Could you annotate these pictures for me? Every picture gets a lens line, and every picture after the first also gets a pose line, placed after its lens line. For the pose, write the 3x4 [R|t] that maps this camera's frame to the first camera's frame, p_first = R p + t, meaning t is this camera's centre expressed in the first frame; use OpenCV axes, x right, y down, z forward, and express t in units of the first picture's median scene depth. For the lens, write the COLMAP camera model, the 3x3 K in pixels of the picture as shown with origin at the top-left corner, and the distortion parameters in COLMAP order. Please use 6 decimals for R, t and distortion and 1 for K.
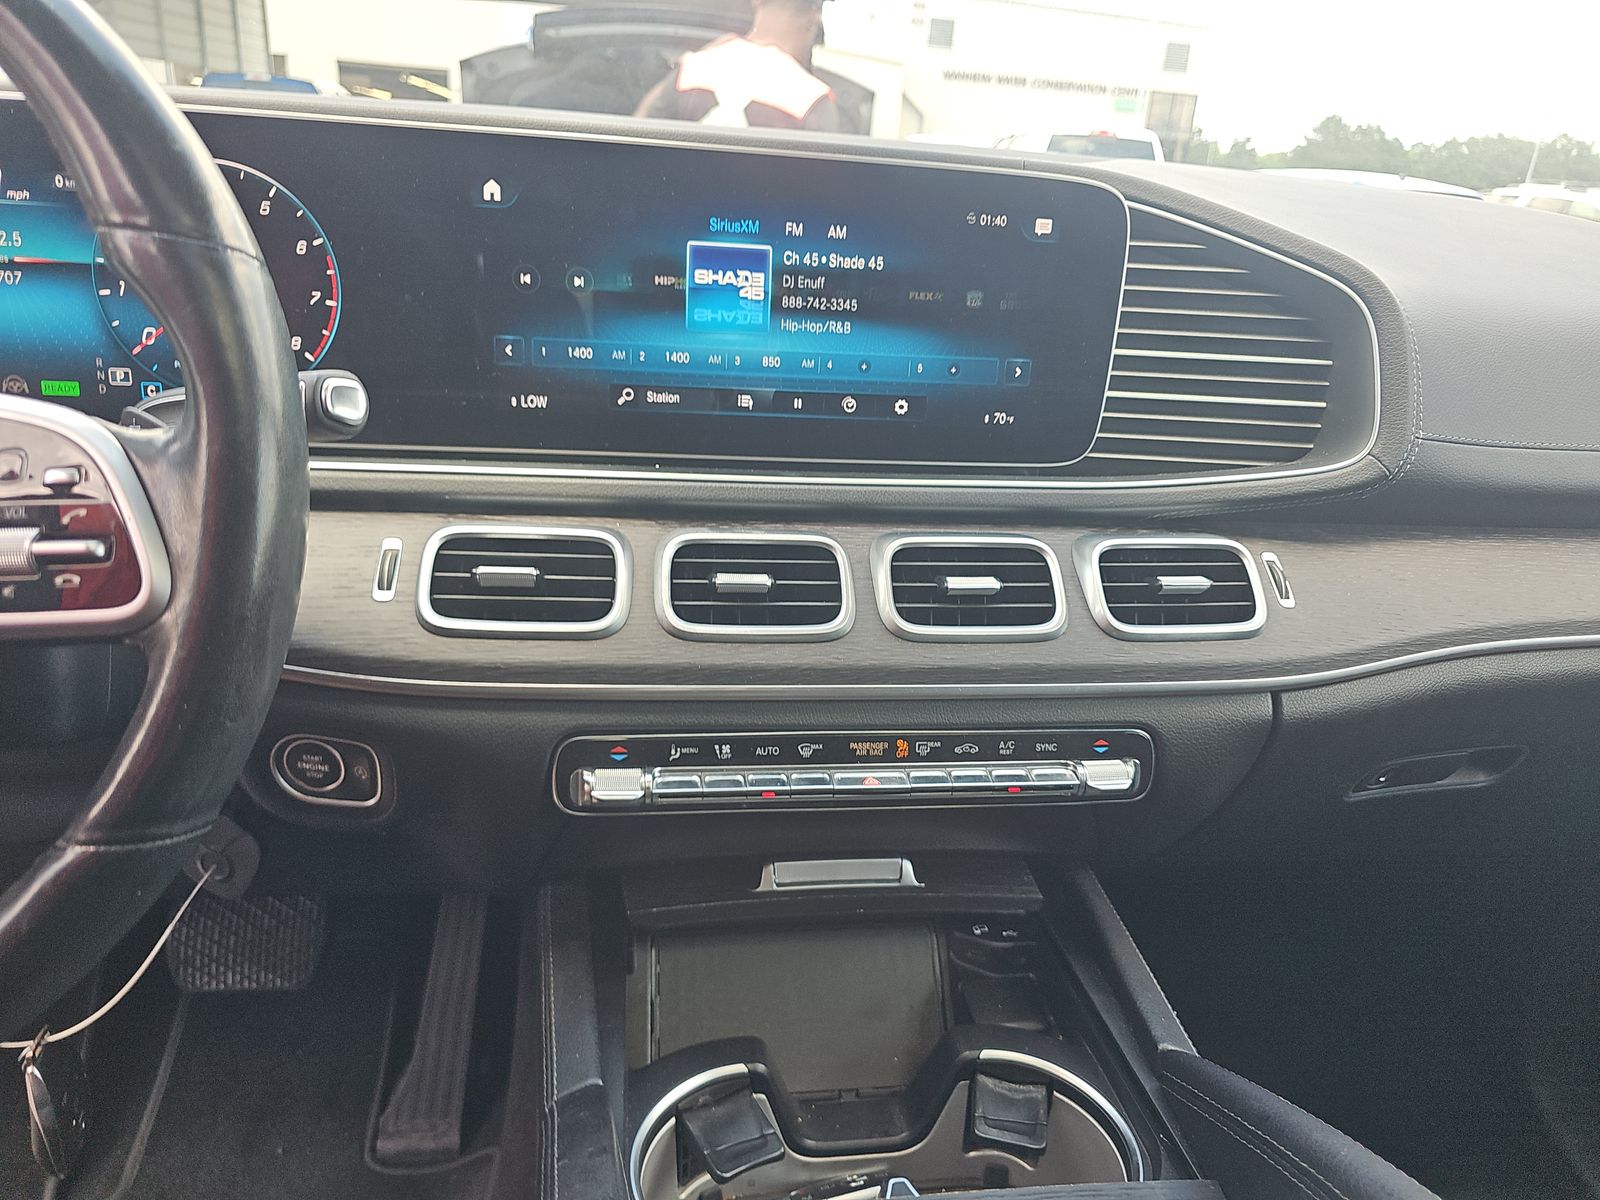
lens RADIAL K [[1049.7, 0, 800.0], [0, 1049.7, 600.0], [0, 0, 1]] dist [0.023654, -0.005208]
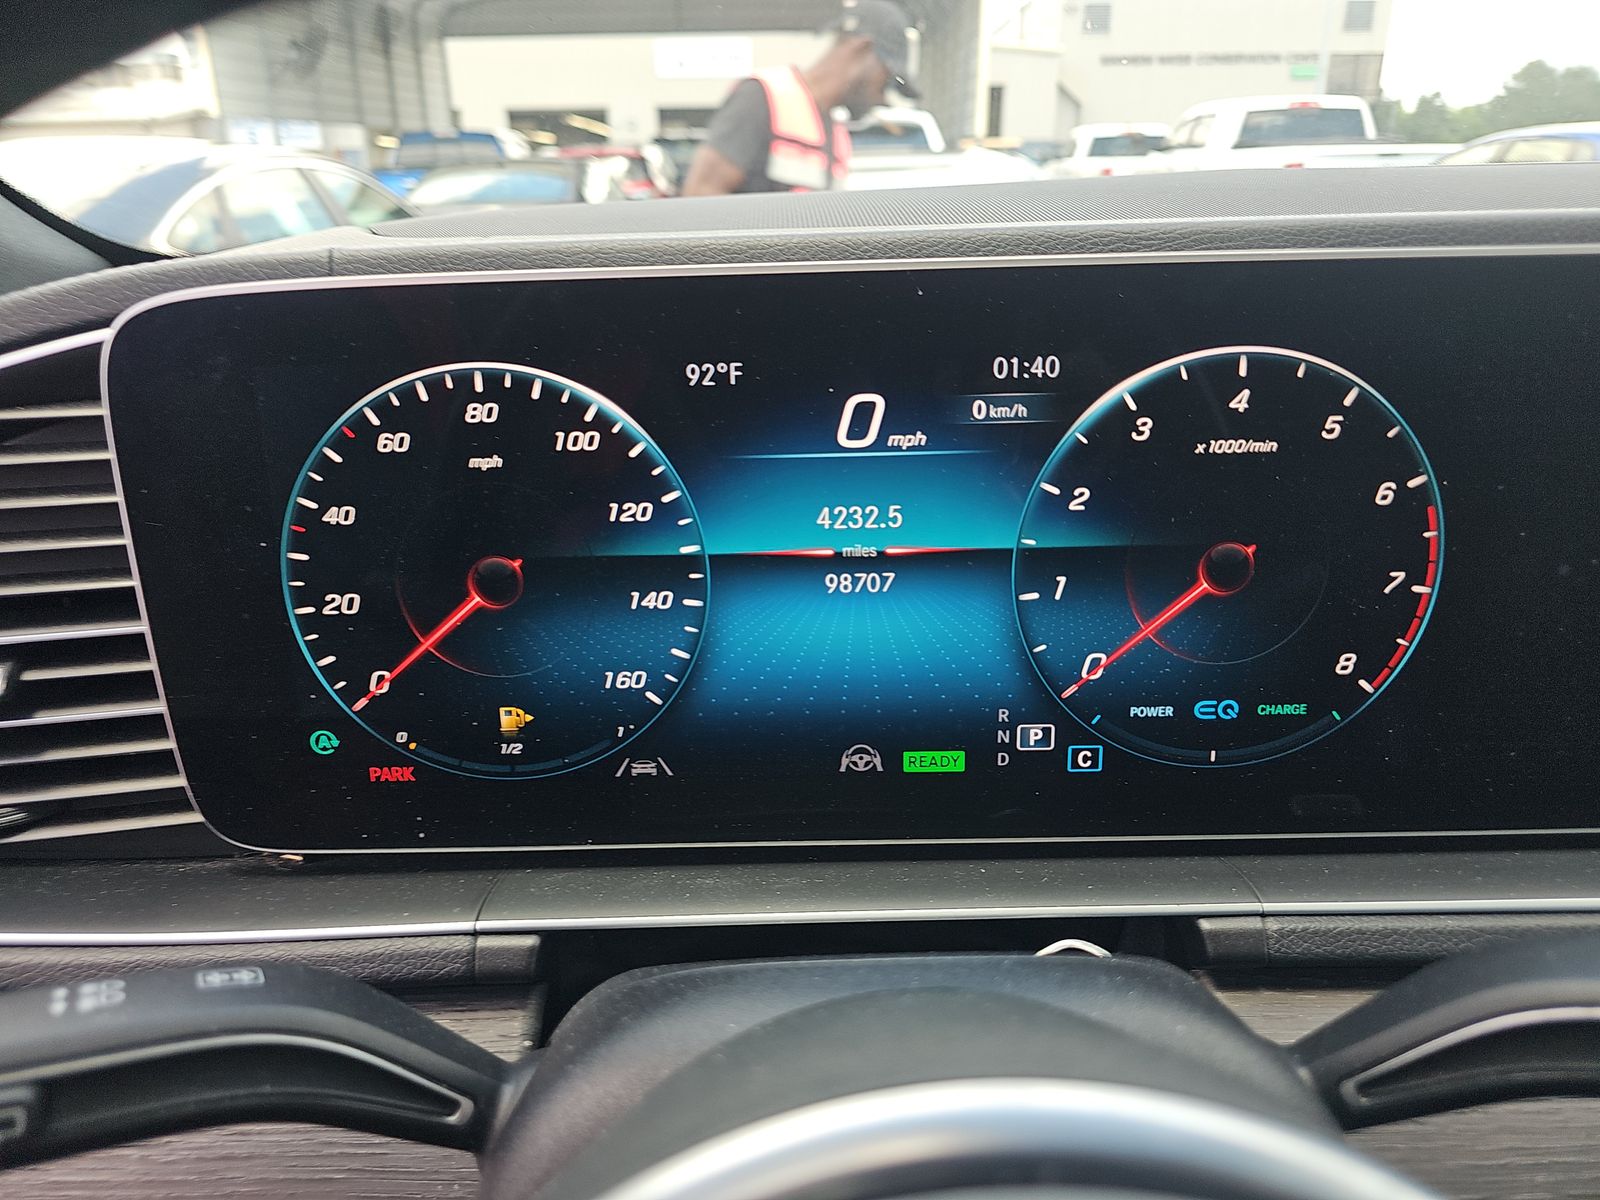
lens RADIAL K [[1049.7, 0, 800.0], [0, 1049.7, 600.0], [0, 0, 1]] dist [0.023654, -0.005208]
pose [[0.988054, -0.026391, -0.151831, -0.666629], [0.025256, 0.999637, -0.009395, -0.276473], [0.152024, 0.005448, 0.988362, 0.424480]]
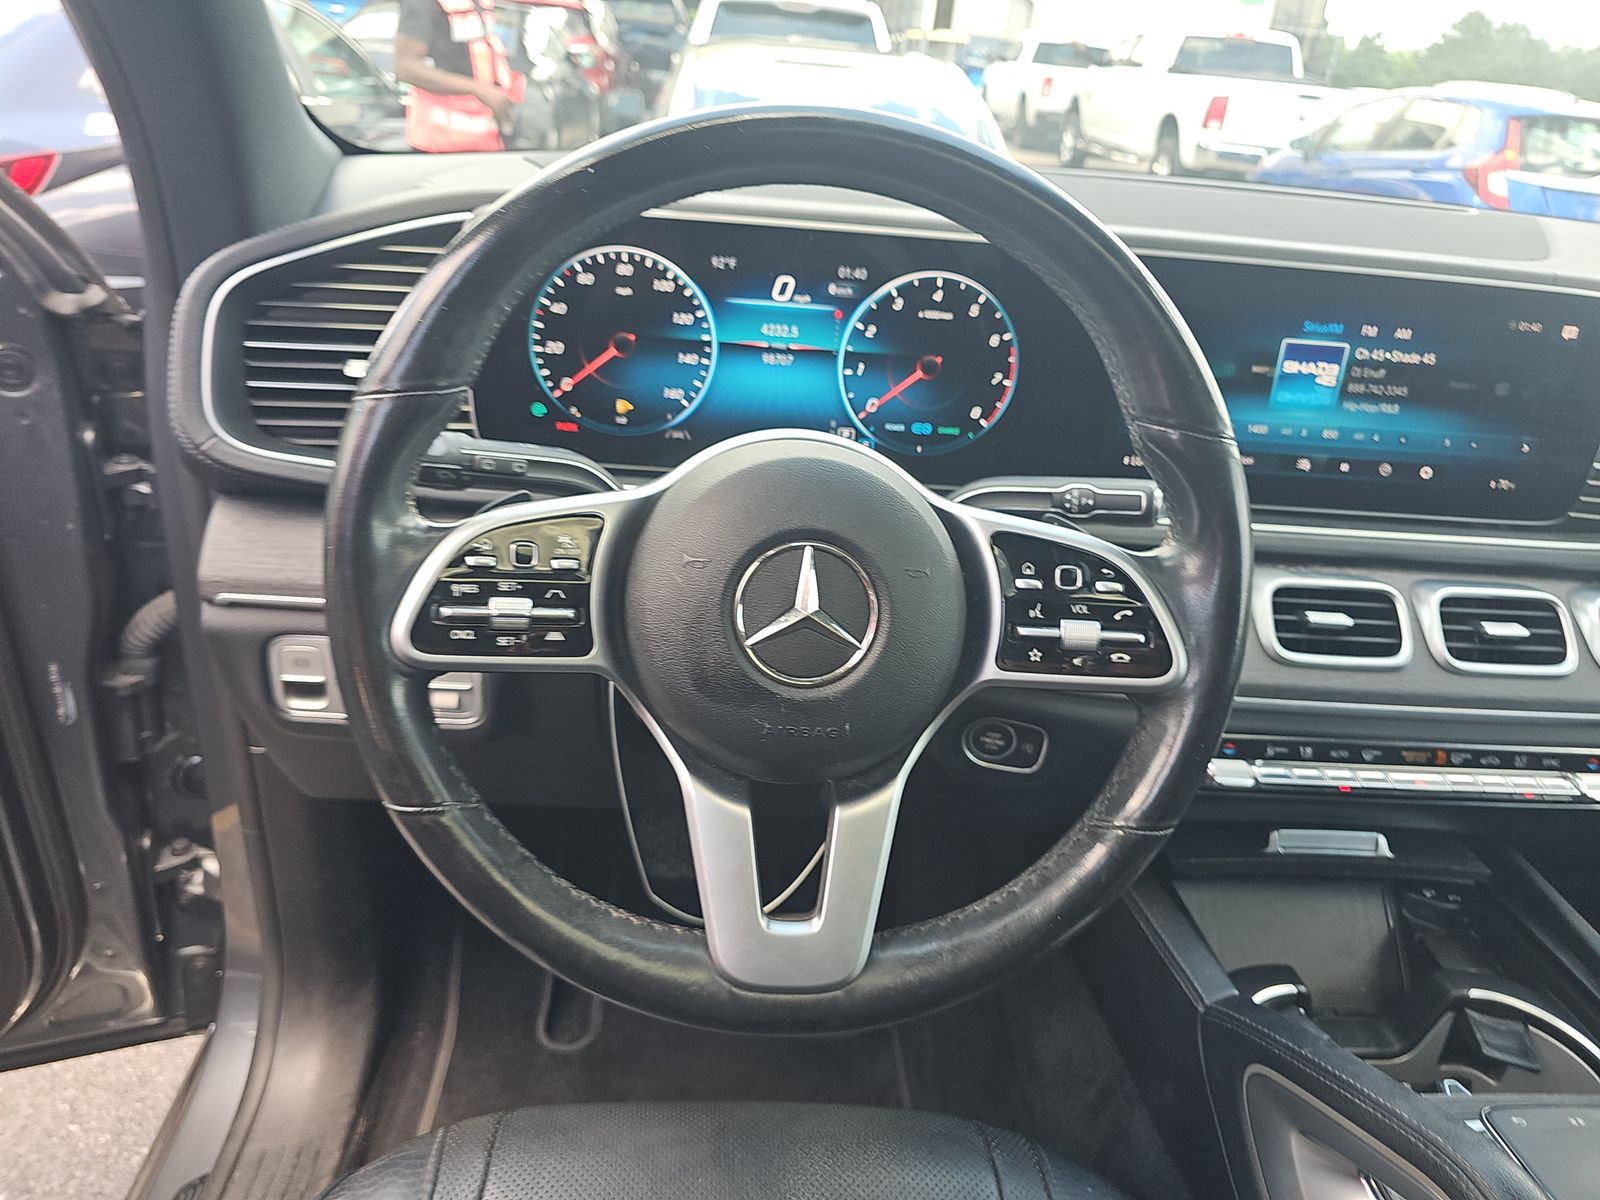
lens RADIAL K [[1055.6, 0, 798.0], [0, 1055.6, 570.0], [0, 0, 1]] dist [0.023986, -0.022882]
pose [[0.996105, 0.059362, -0.065207, -0.596243], [-0.055010, 0.996260, 0.066626, -0.124612], [0.068918, -0.062780, 0.995645, -0.310879]]
